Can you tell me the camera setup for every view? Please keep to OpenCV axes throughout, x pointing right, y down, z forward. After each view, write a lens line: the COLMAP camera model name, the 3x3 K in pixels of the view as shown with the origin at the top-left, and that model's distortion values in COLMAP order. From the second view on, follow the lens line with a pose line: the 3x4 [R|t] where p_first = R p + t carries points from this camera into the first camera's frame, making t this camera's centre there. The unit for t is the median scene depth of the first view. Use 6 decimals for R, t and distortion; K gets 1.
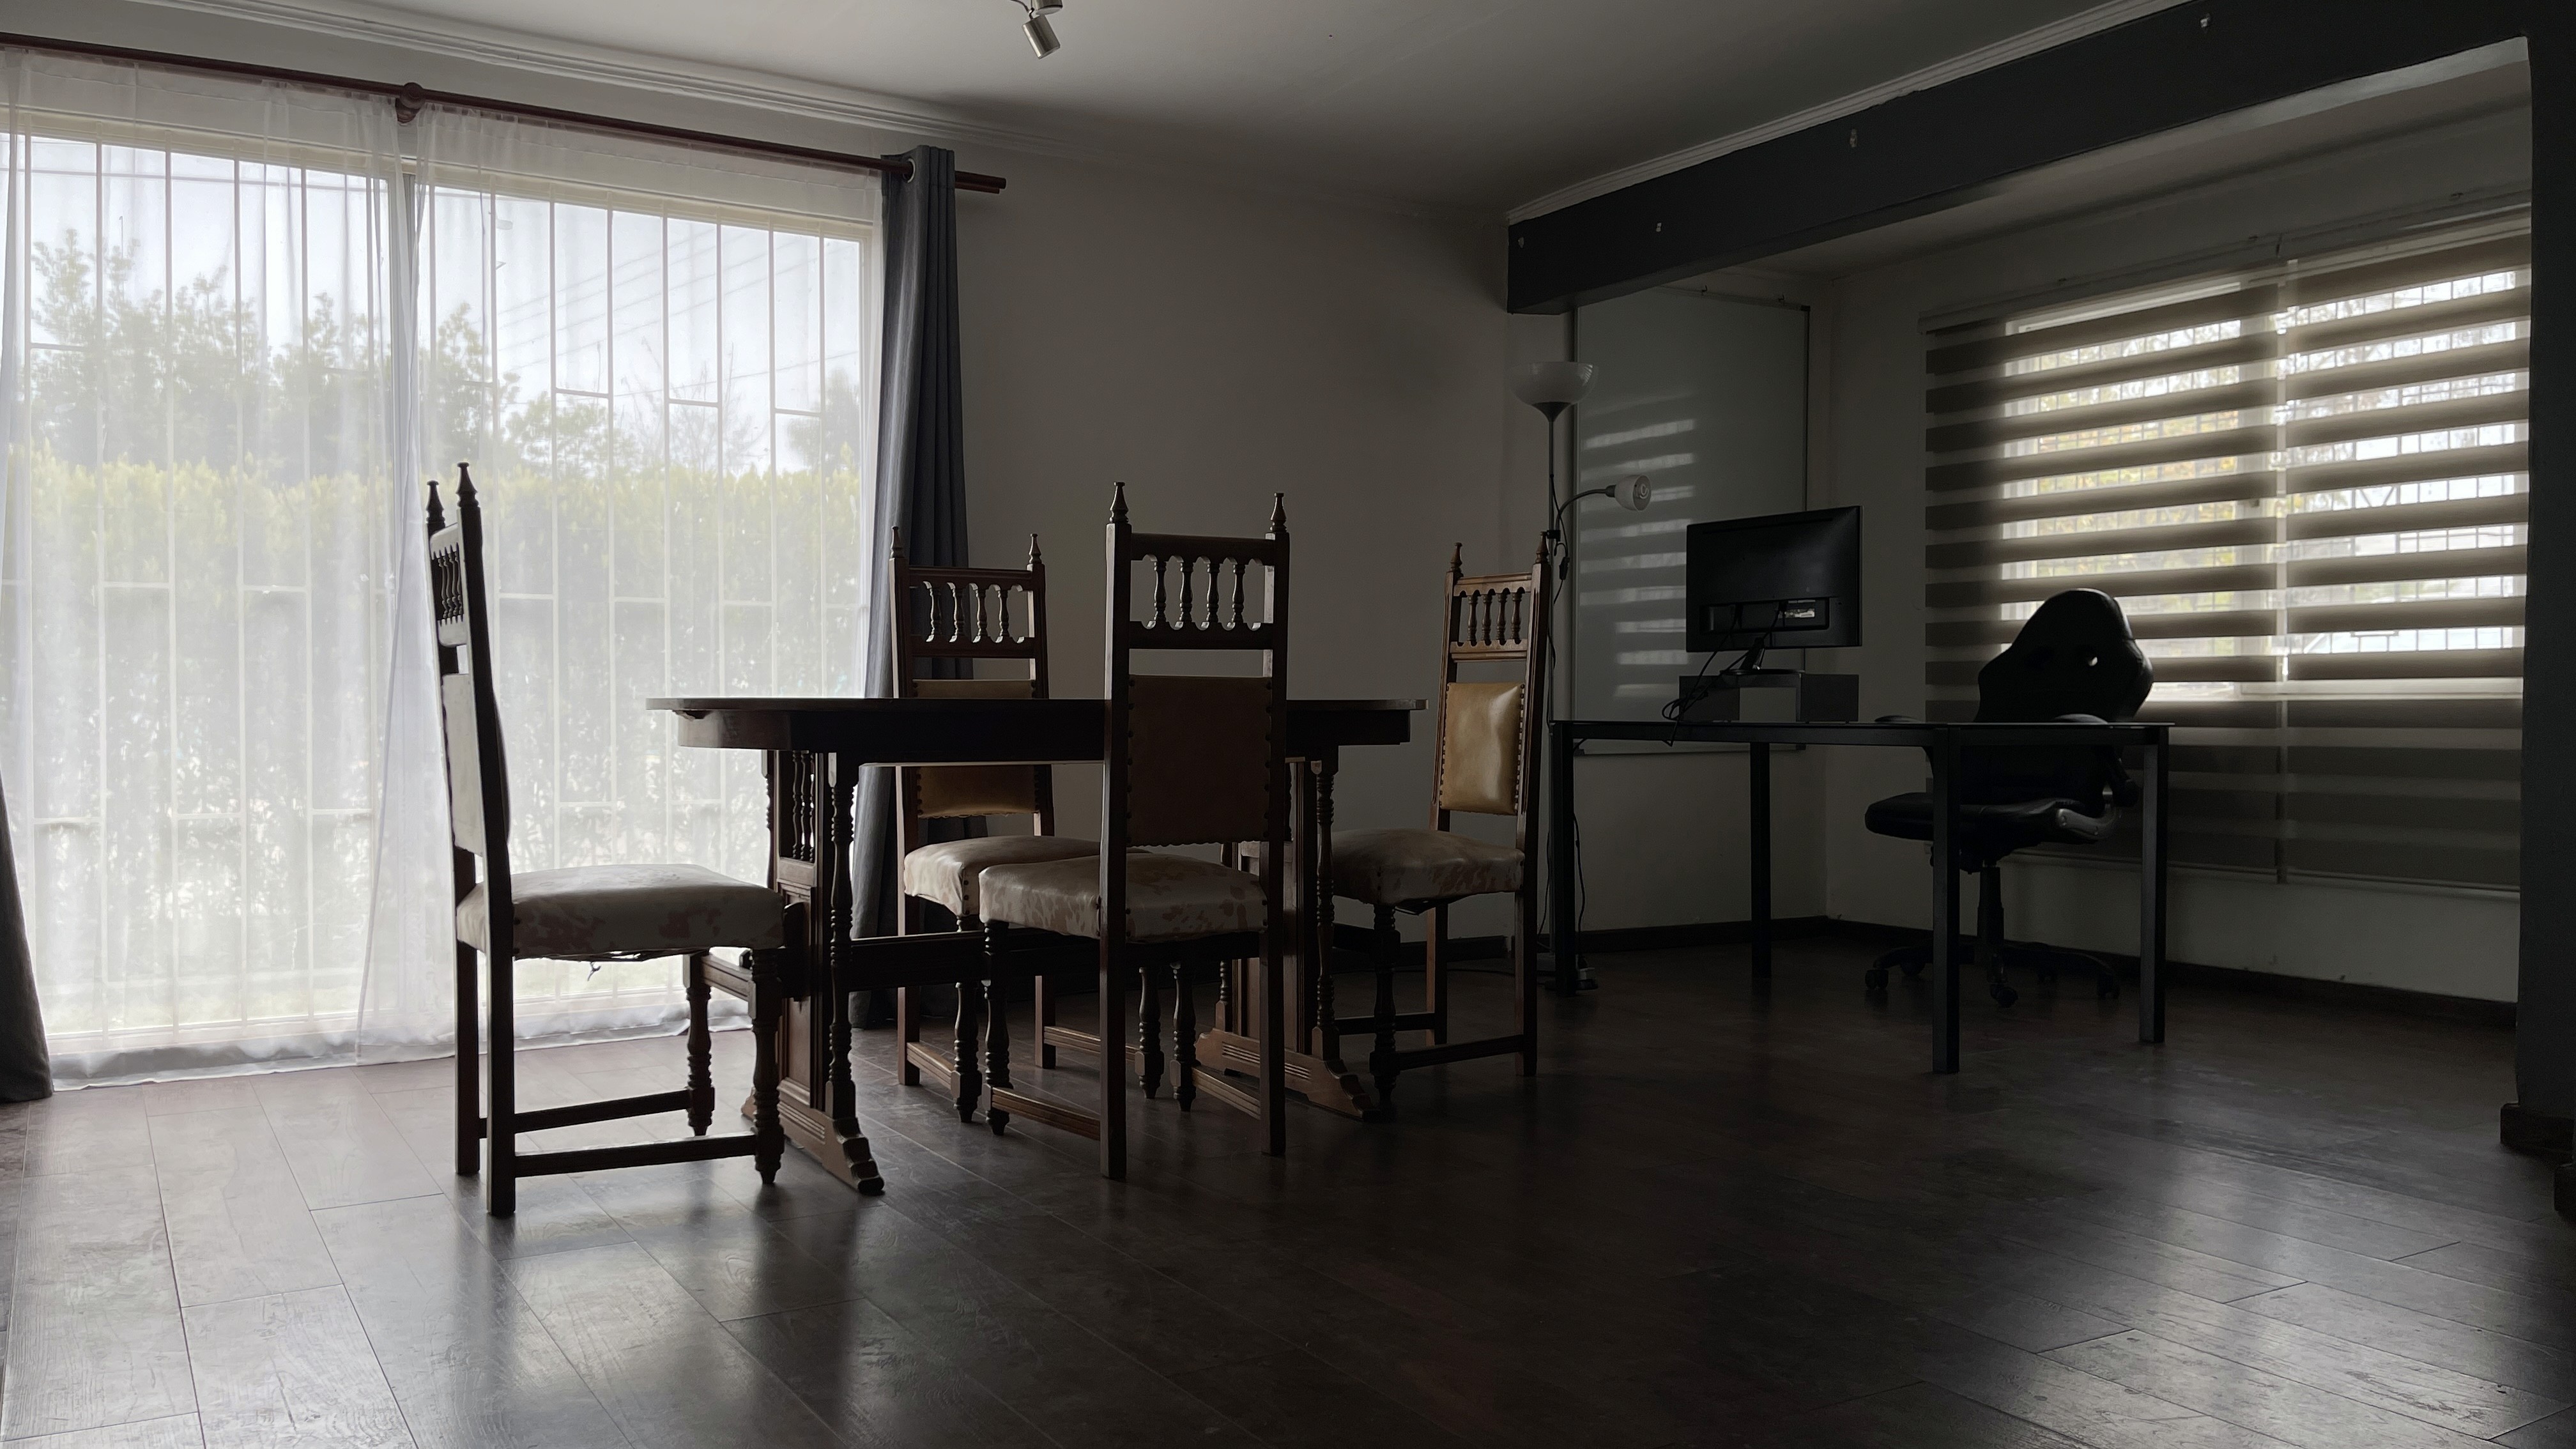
lens RADIAL K [[1938.1, 0, 1312.2], [0, 1938.1, 734.1], [0, 0, 1]] dist [0.058006, -0.059817]
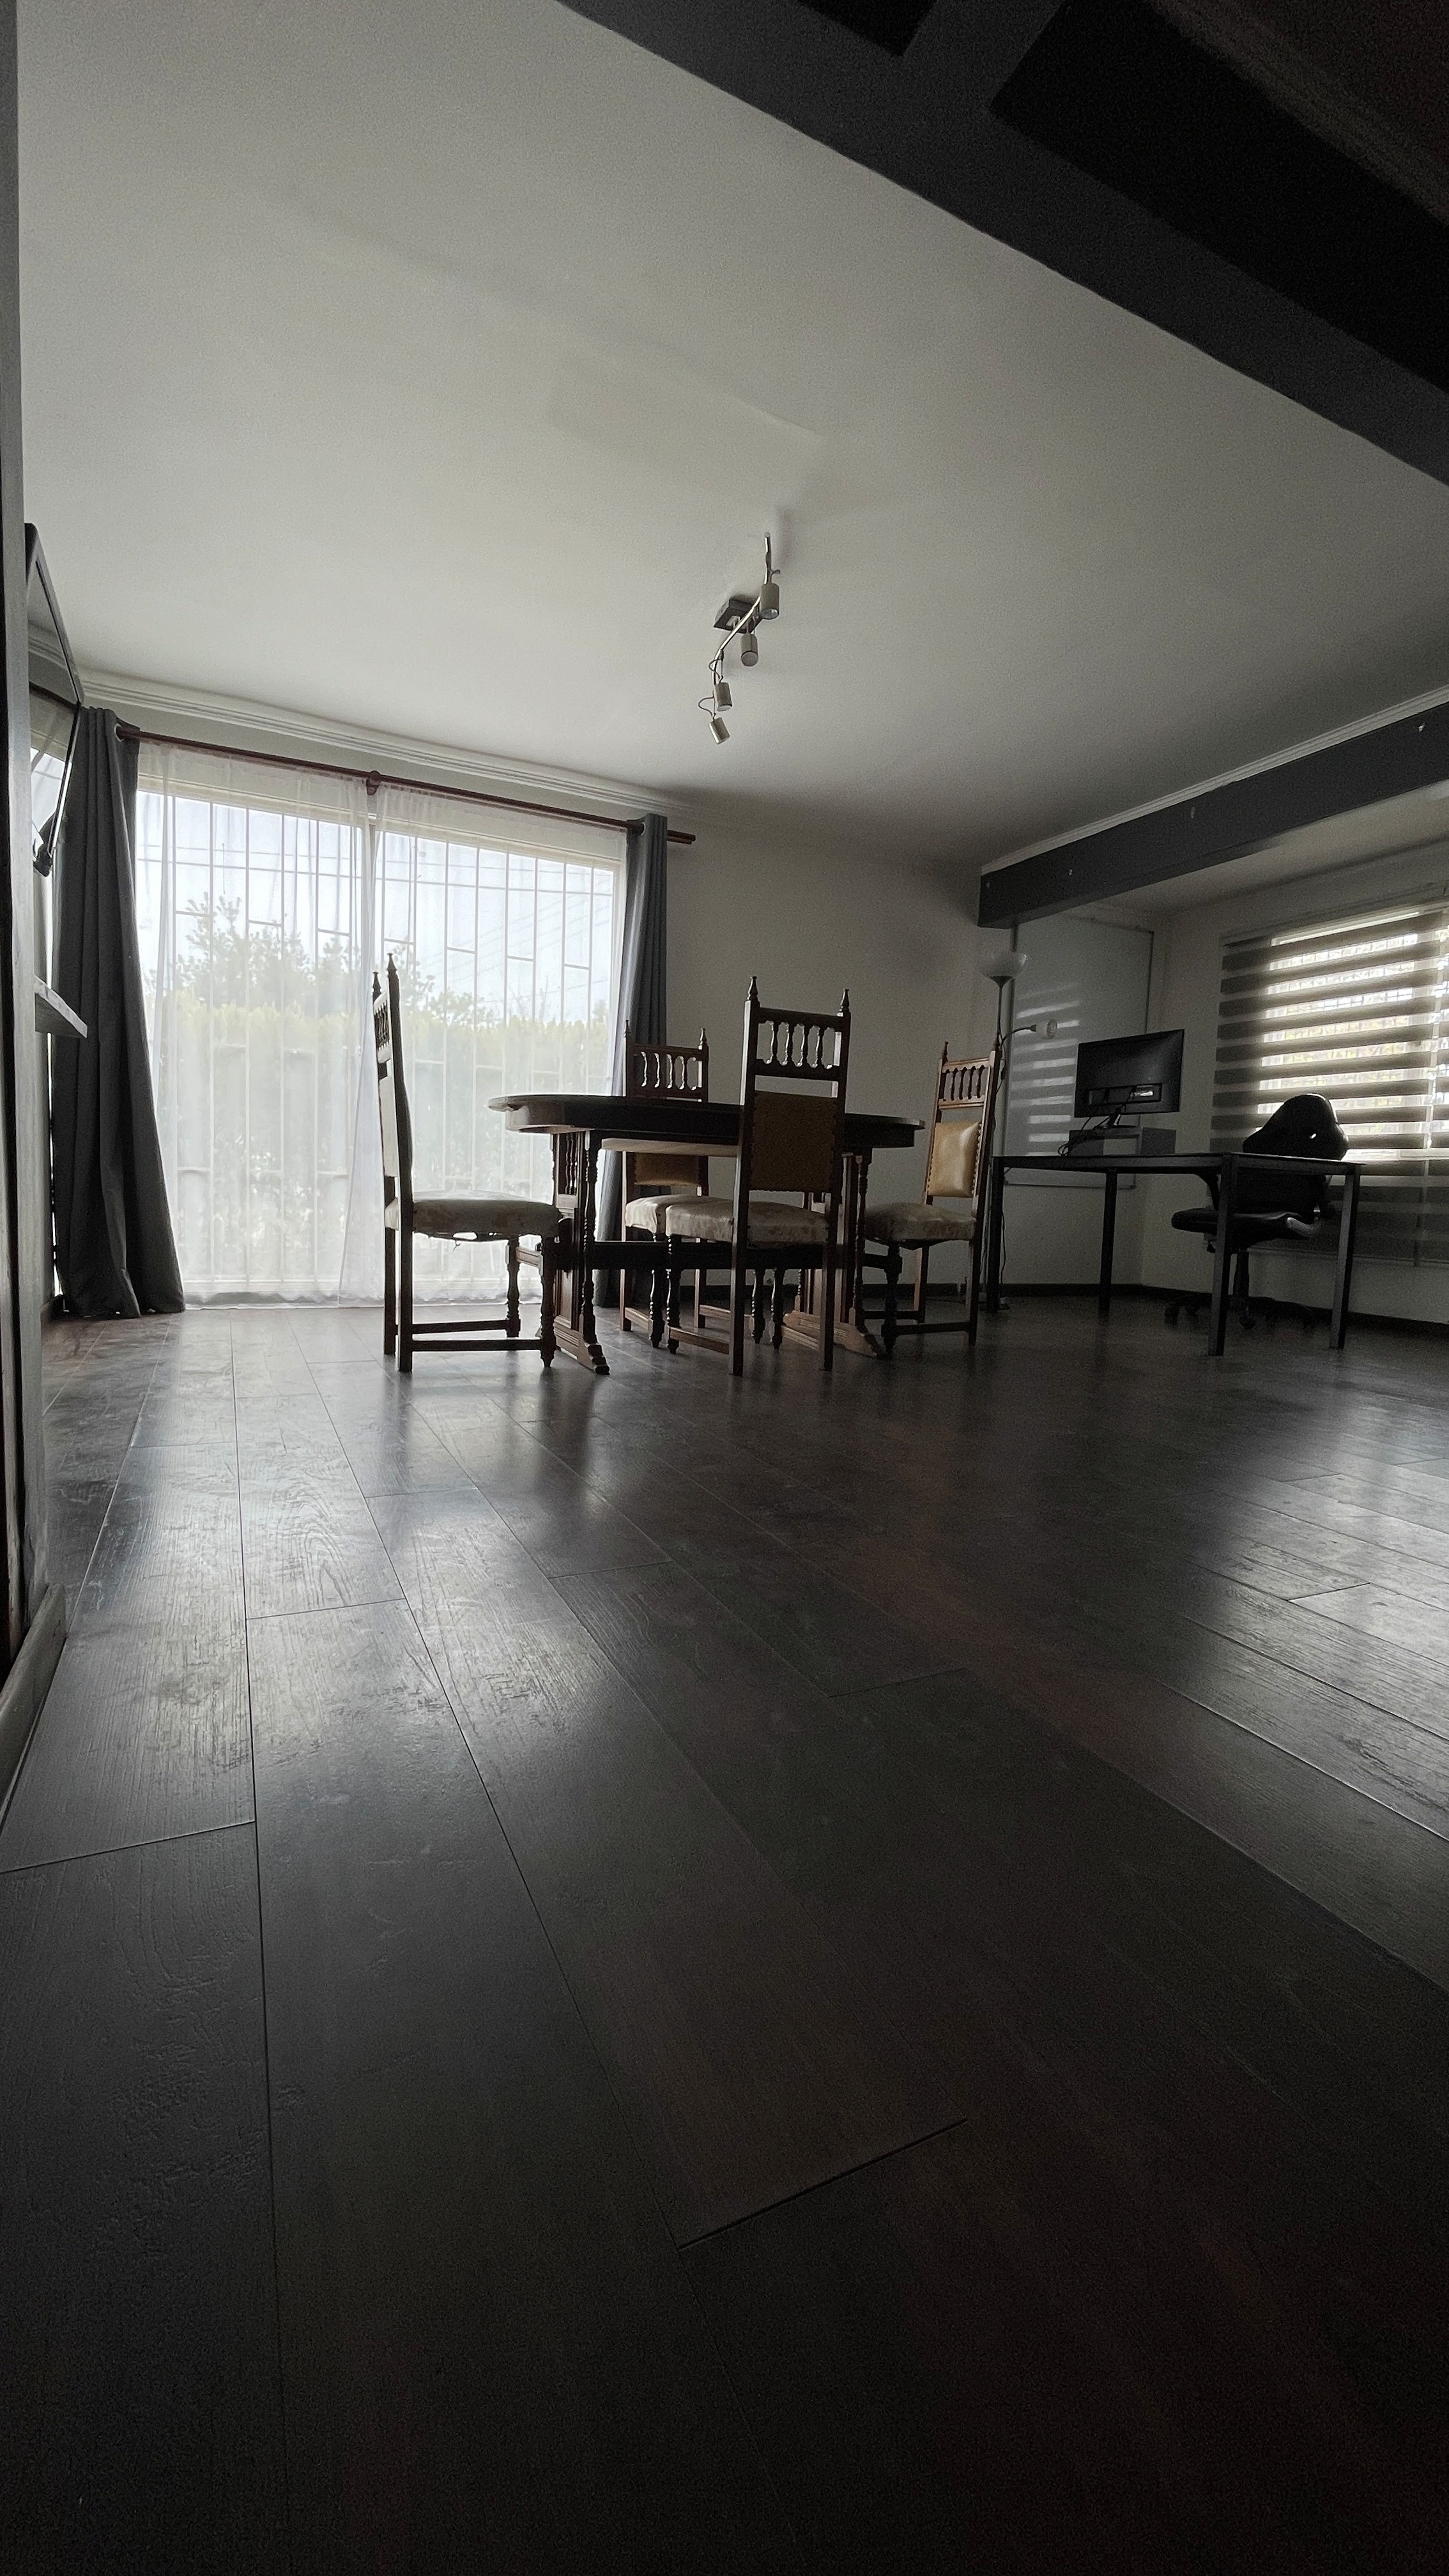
lens RADIAL K [[1045.2, 0, 749.8], [0, 1045.2, 1270.9], [0, 0, 1]] dist [-0.004034, 0.001699]
pose [[0.994855, 0.044114, -0.091200, -0.005117], [-0.038148, 0.997080, 0.066157, 0.053612], [0.093852, -0.062337, 0.993633, 0.045155]]
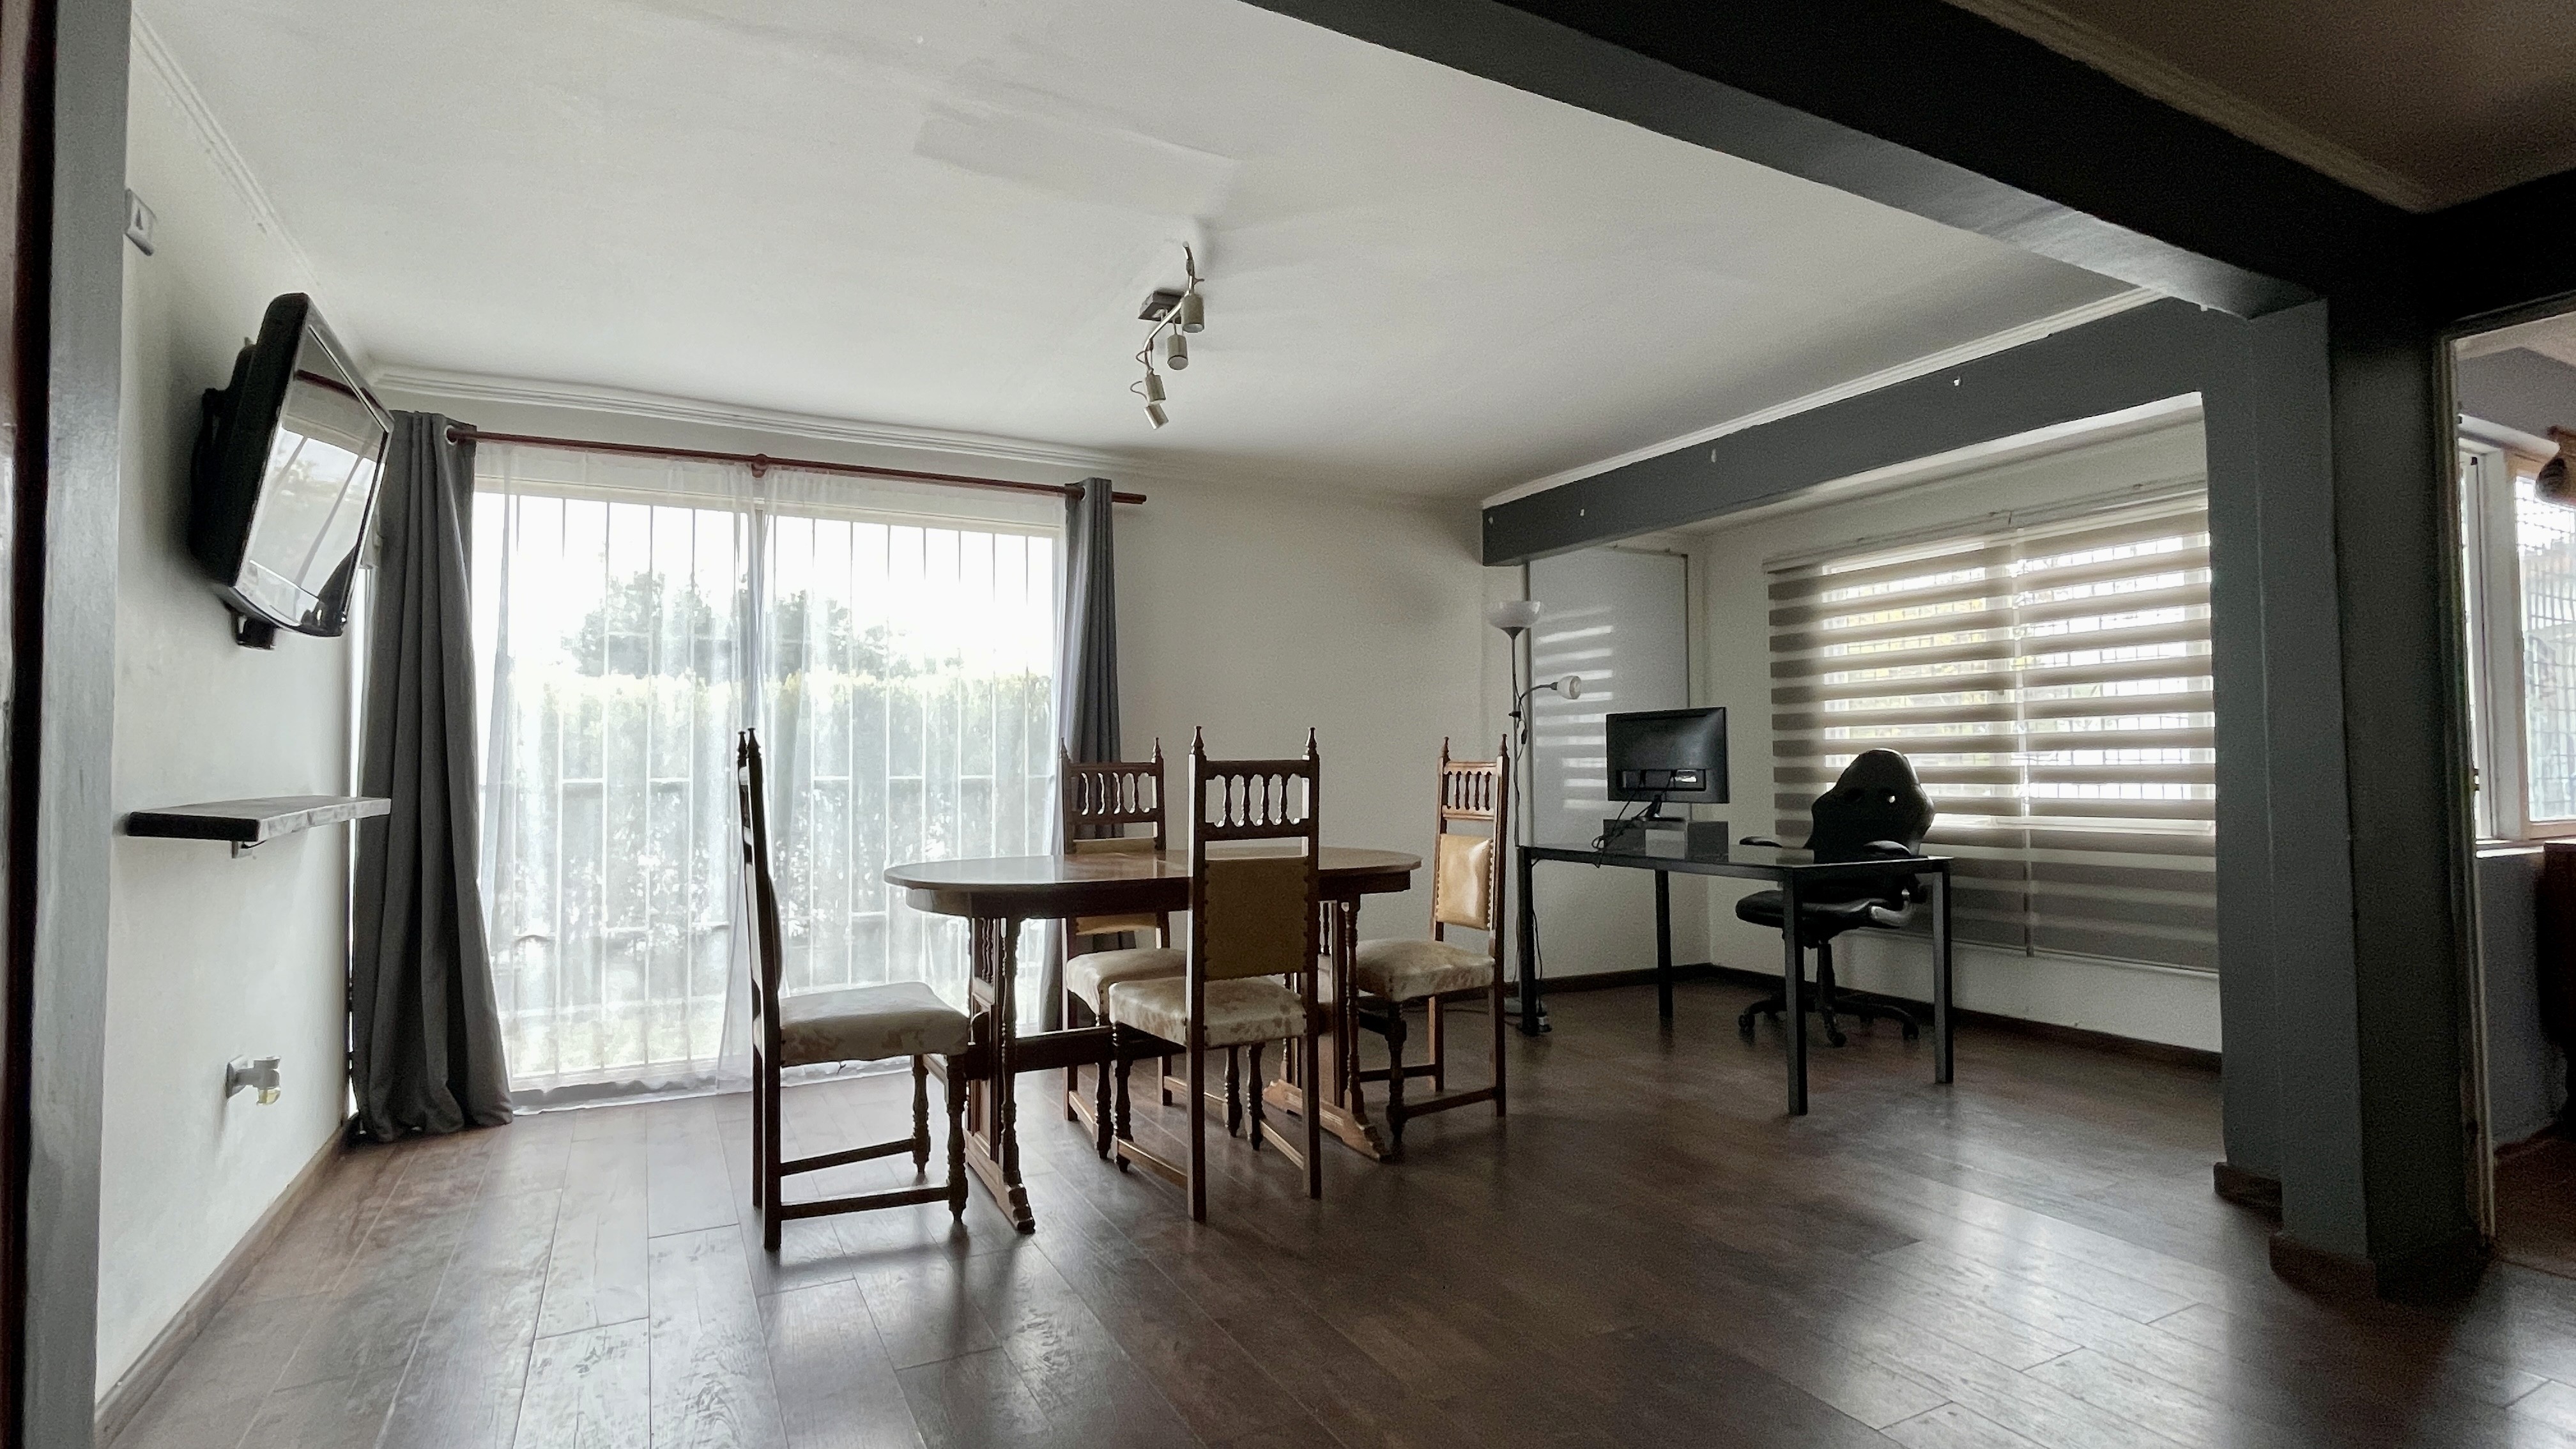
lens RADIAL K [[1224.6, 0, 1295.4], [0, 1224.6, 729.0], [0, 0, 1]] dist [-0.002098, -0.002388]
pose [[0.997675, -0.012365, -0.067024, 0.025242], [0.008740, 0.998496, -0.054119, -0.059920], [0.067592, 0.053407, 0.996283, 0.079081]]
